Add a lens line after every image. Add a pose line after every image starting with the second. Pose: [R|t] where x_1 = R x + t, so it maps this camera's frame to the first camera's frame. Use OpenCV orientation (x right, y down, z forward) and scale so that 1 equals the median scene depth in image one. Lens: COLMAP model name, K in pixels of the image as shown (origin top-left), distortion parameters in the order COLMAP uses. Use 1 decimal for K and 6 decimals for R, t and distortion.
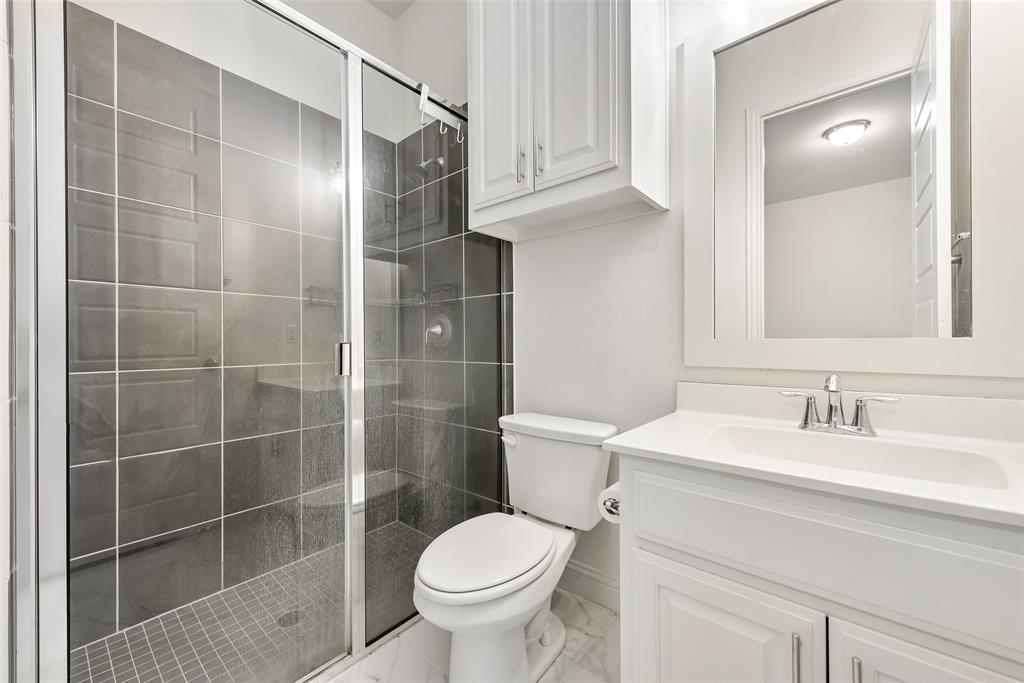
lens RADIAL K [[401.3, 0, 512.0], [0, 401.3, 341.5], [0, 0, 1]] dist [0.000069, 0.000012]
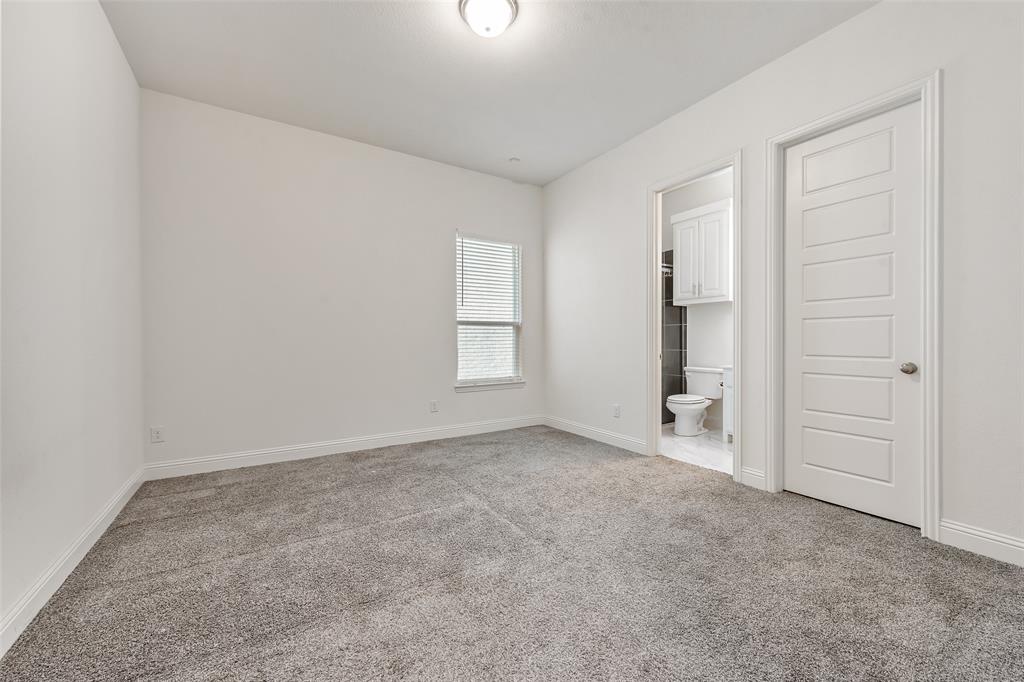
lens RADIAL K [[401.3, 0, 512.0], [0, 401.3, 341.0], [0, 0, 1]] dist [0.000069, 0.000012]
pose [[0.953814, 0.008694, -0.300271, -0.331663], [-0.006987, 0.999953, 0.006759, -0.018492], [0.300316, -0.004349, 0.953830, -2.105318]]
